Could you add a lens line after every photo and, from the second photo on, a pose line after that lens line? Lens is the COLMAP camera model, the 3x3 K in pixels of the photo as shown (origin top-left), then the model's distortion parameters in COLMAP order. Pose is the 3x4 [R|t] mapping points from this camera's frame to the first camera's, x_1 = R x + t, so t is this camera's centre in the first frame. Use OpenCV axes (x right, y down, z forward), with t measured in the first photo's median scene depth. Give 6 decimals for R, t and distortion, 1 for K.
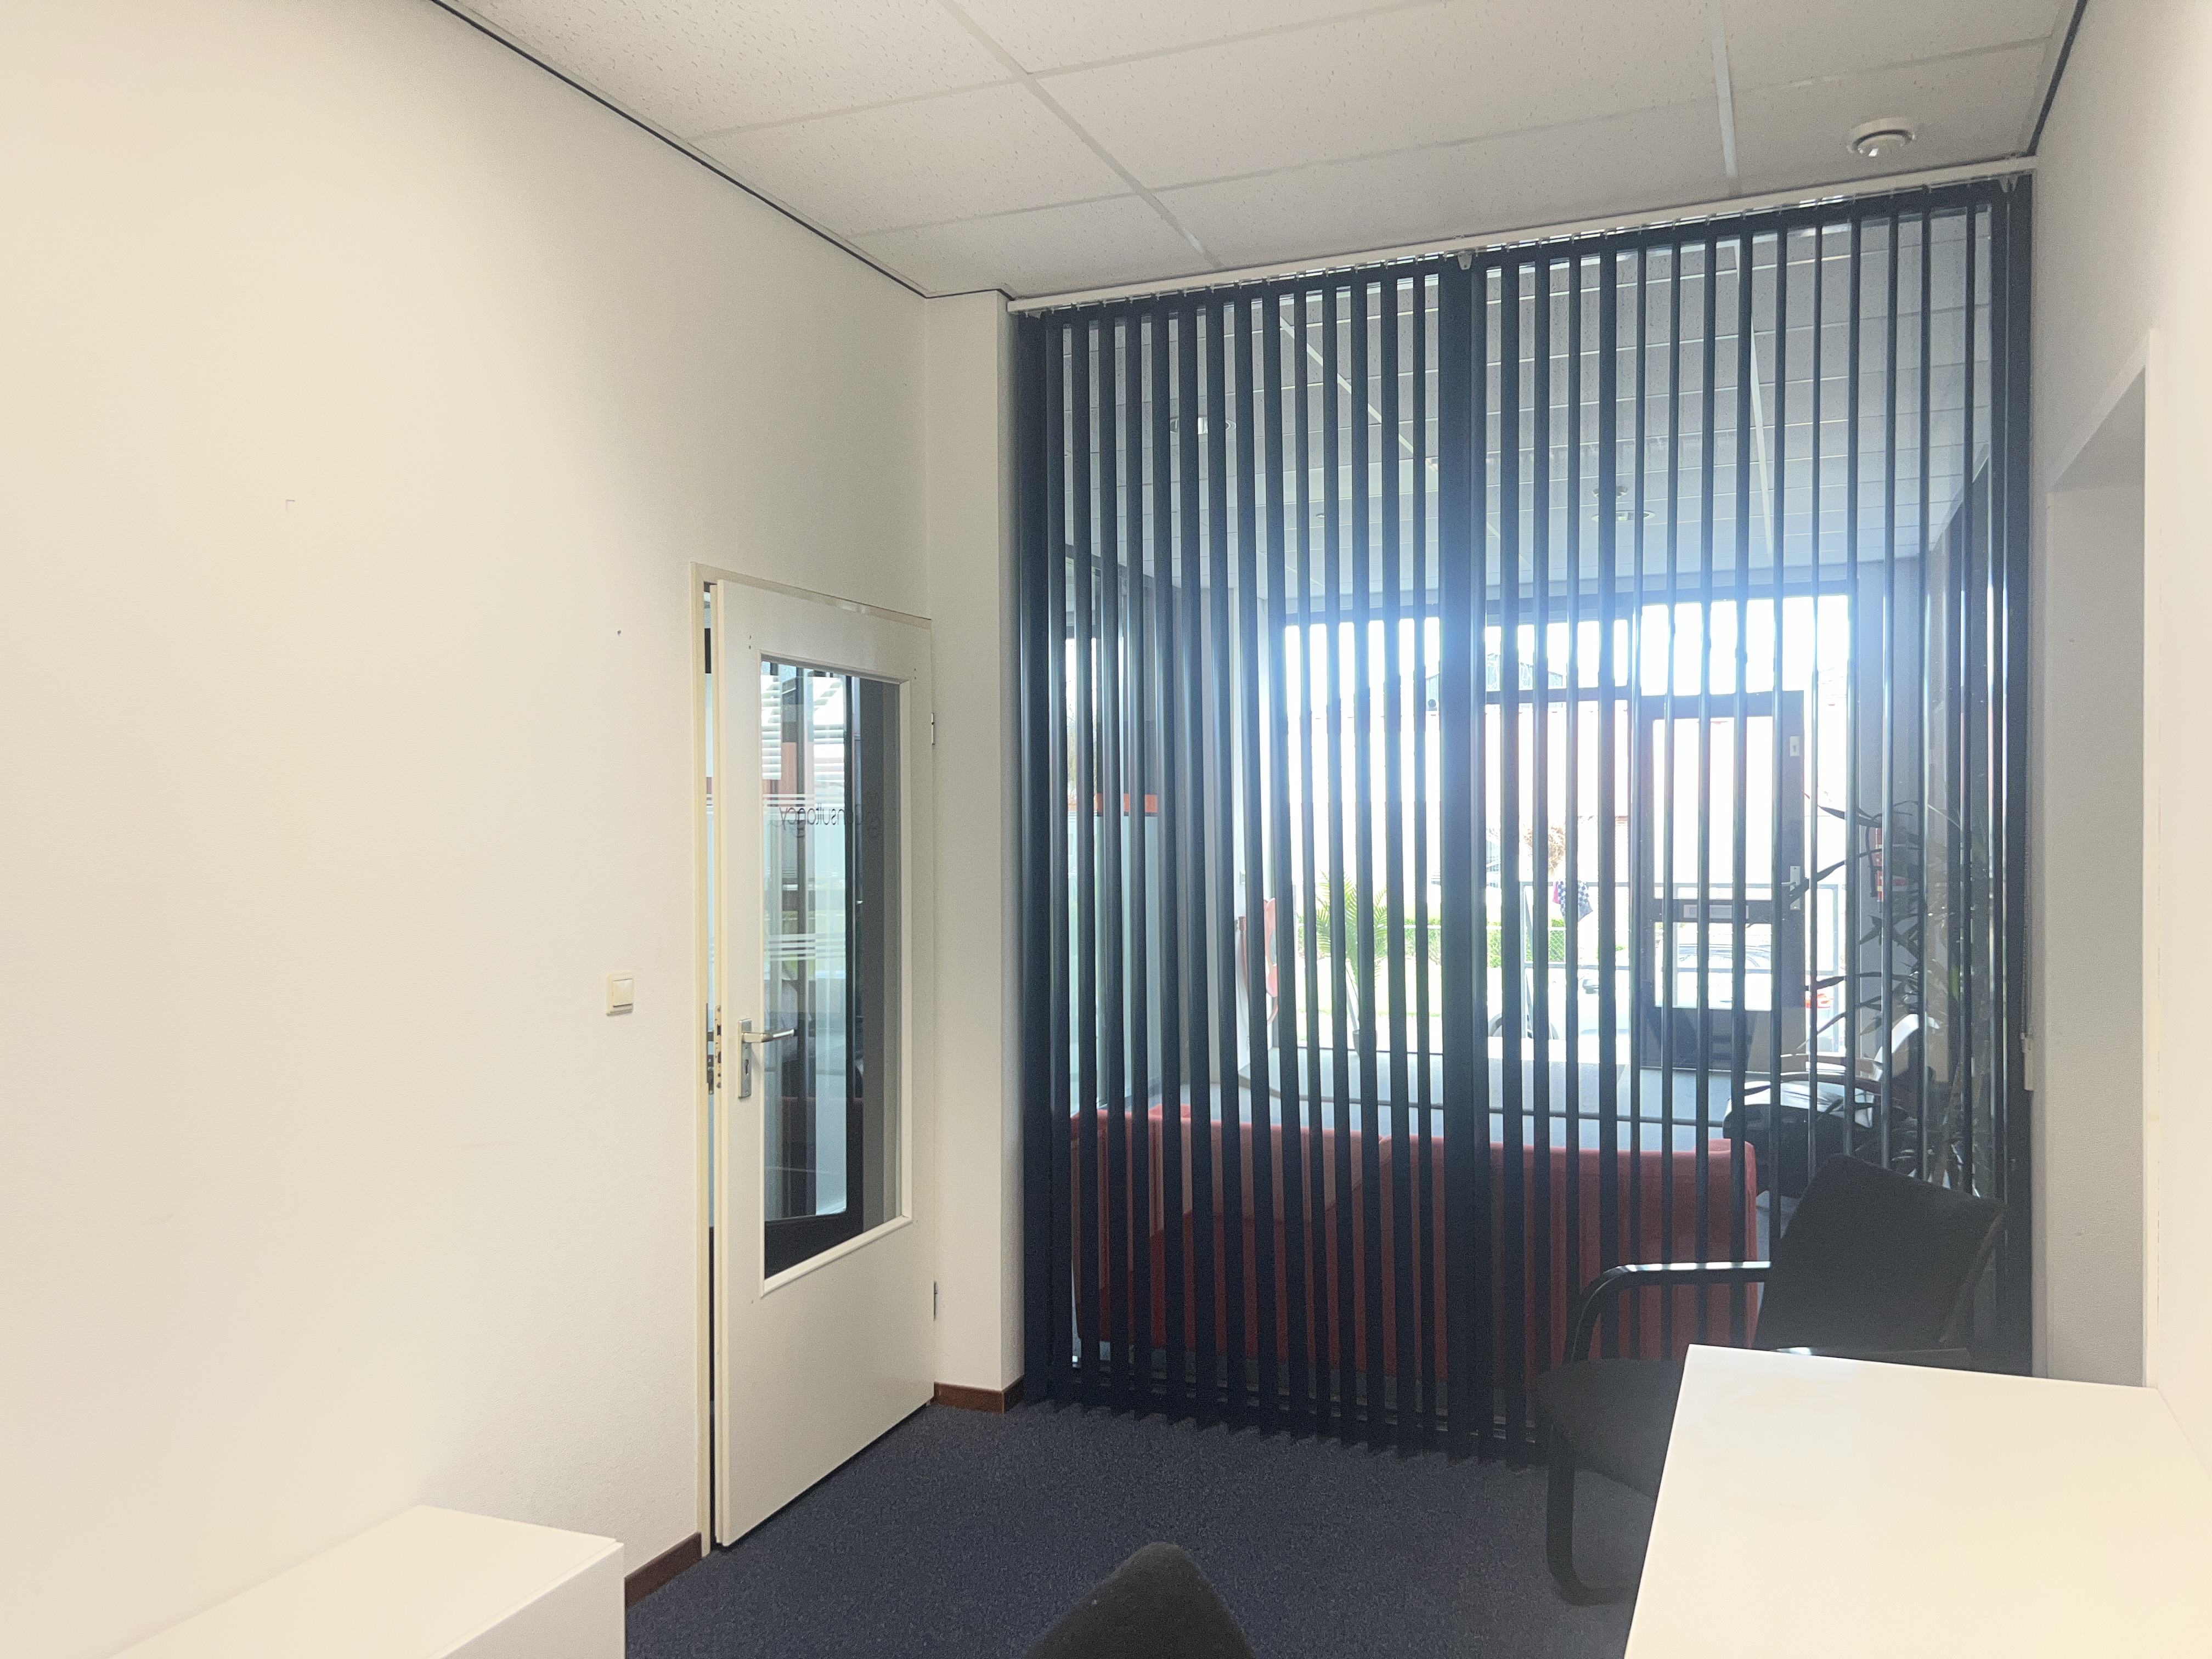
lens RADIAL K [[1683.5, 0, 1106.0], [0, 1683.5, 829.5], [0, 0, 1]] dist [0.070714, -0.065715]
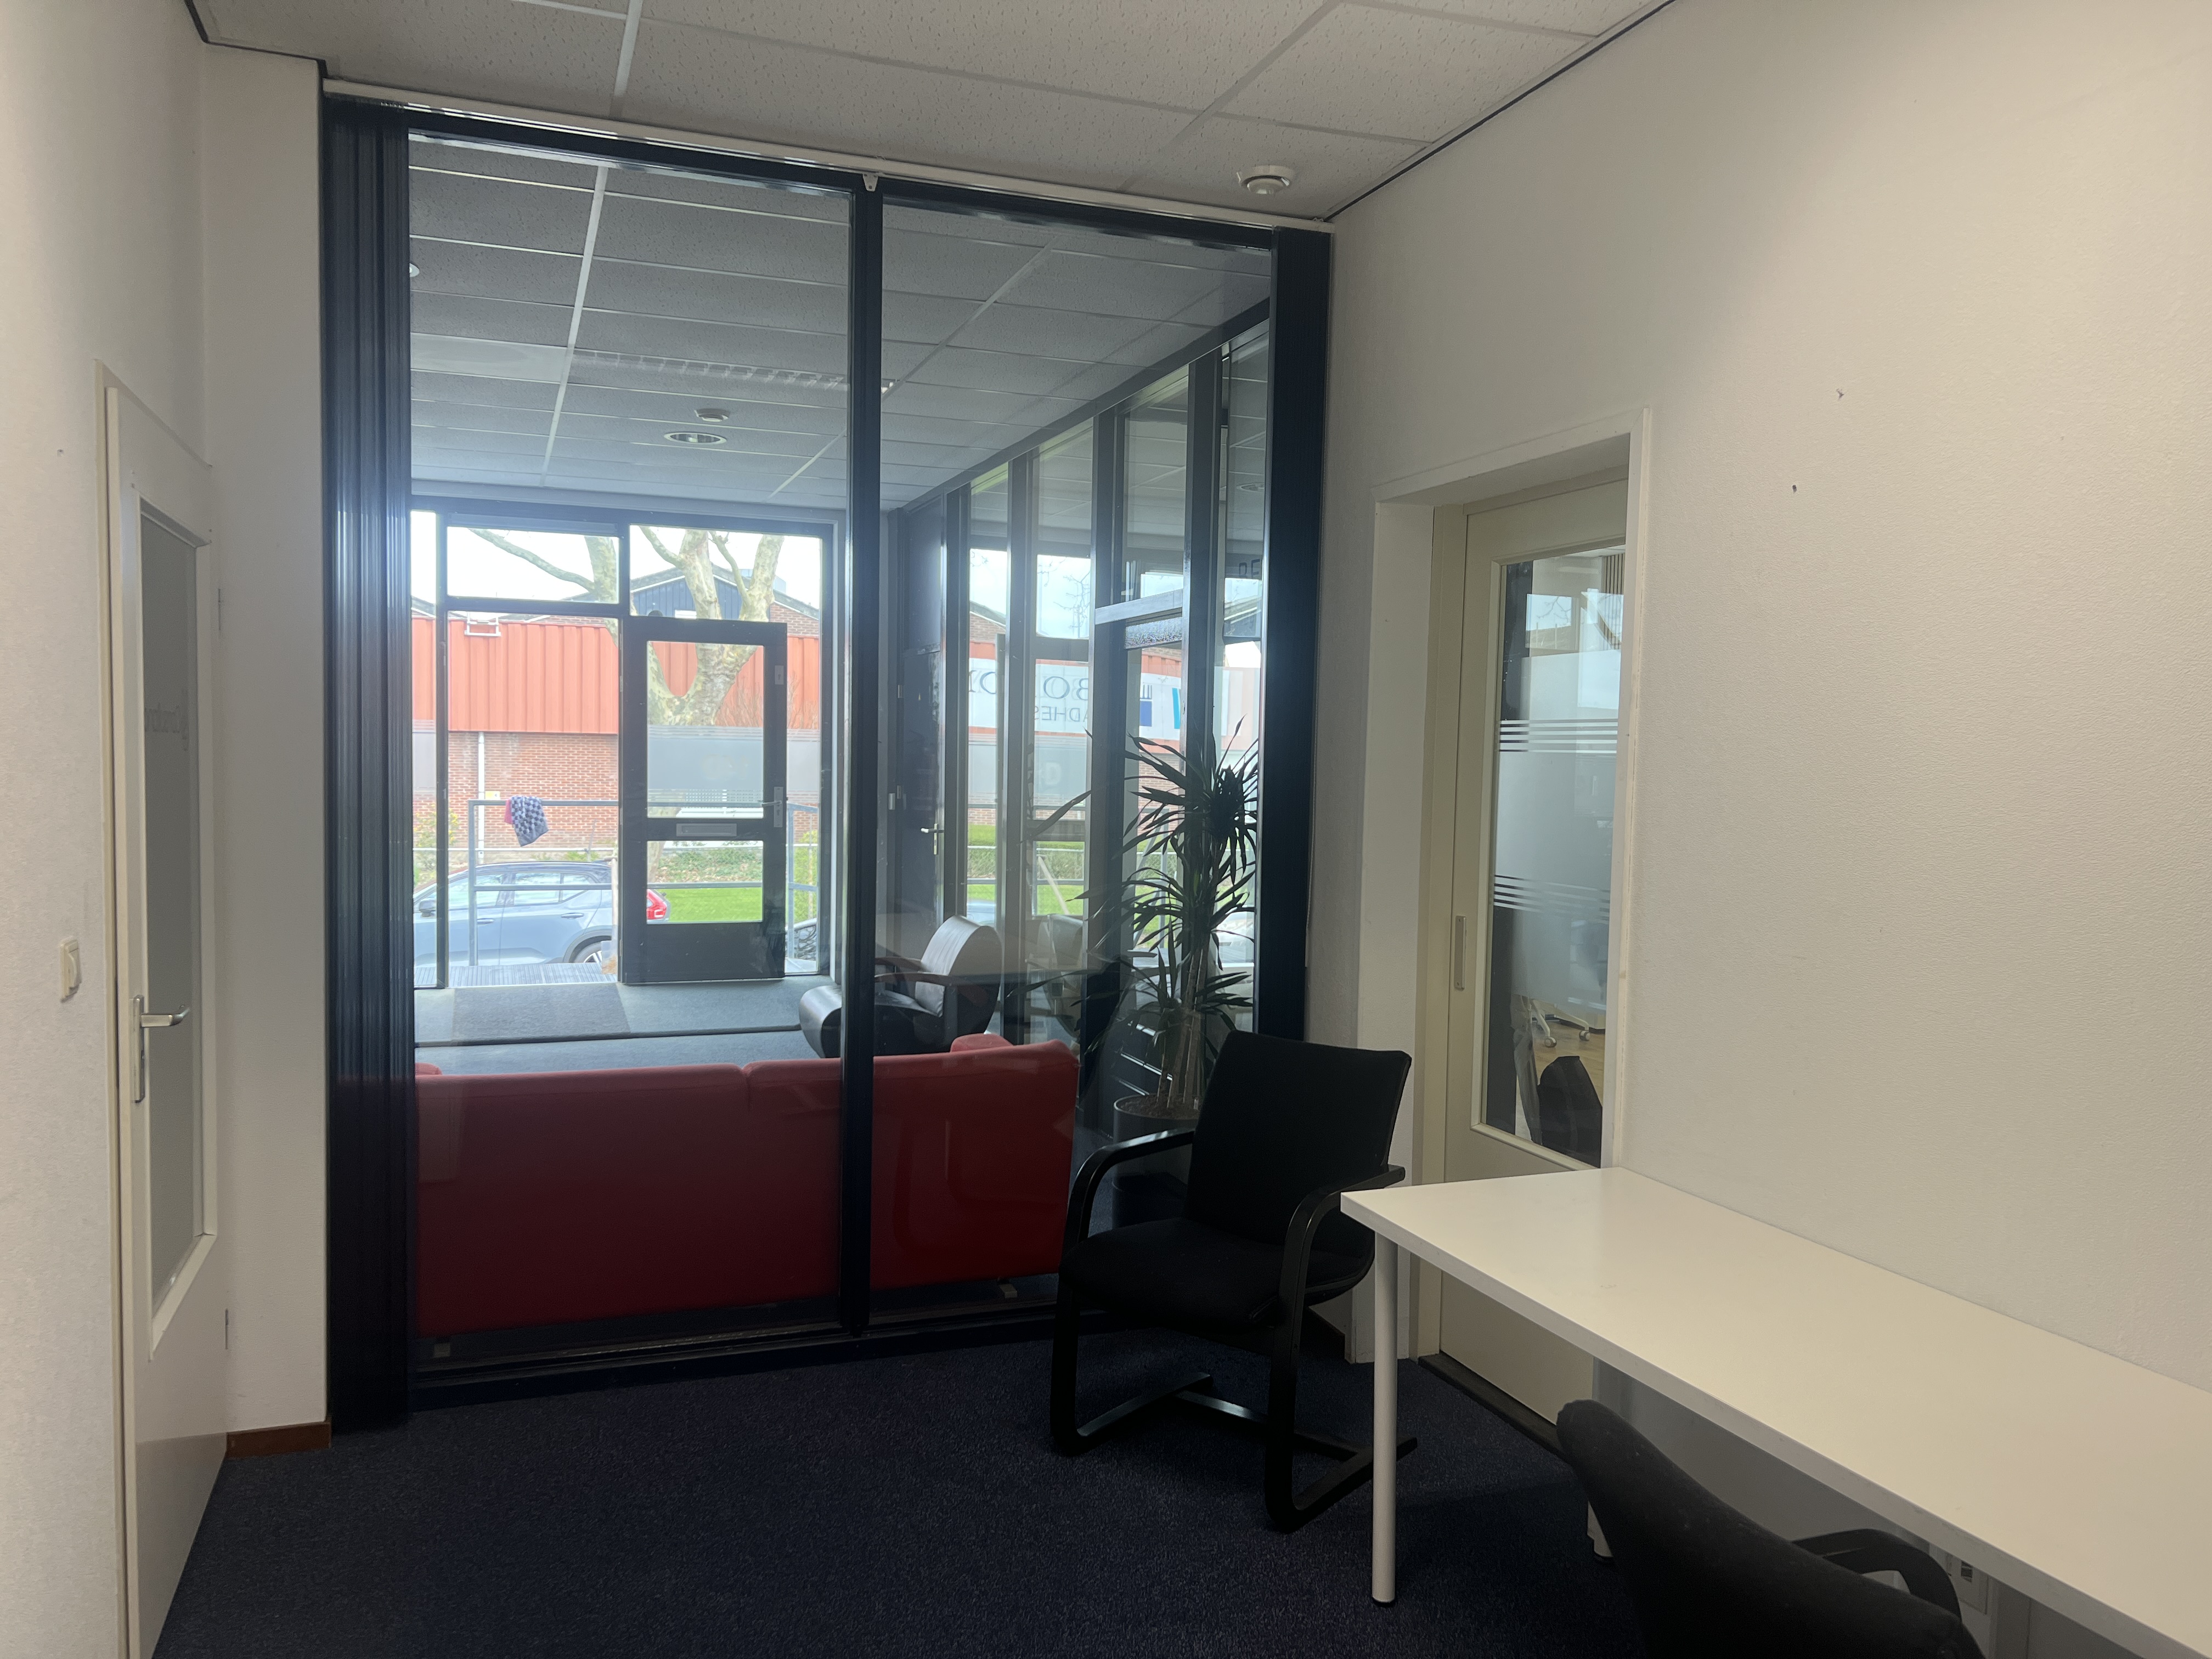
lens RADIAL K [[1660.4, 0, 1099.6], [0, 1660.4, 848.5], [0, 0, 1]] dist [0.104987, -0.116625]
pose [[0.738726, -0.022870, 0.673618, -0.347399], [-0.018554, 0.998355, 0.054242, -0.001611], [-0.673750, -0.052569, 0.737087, 0.155975]]
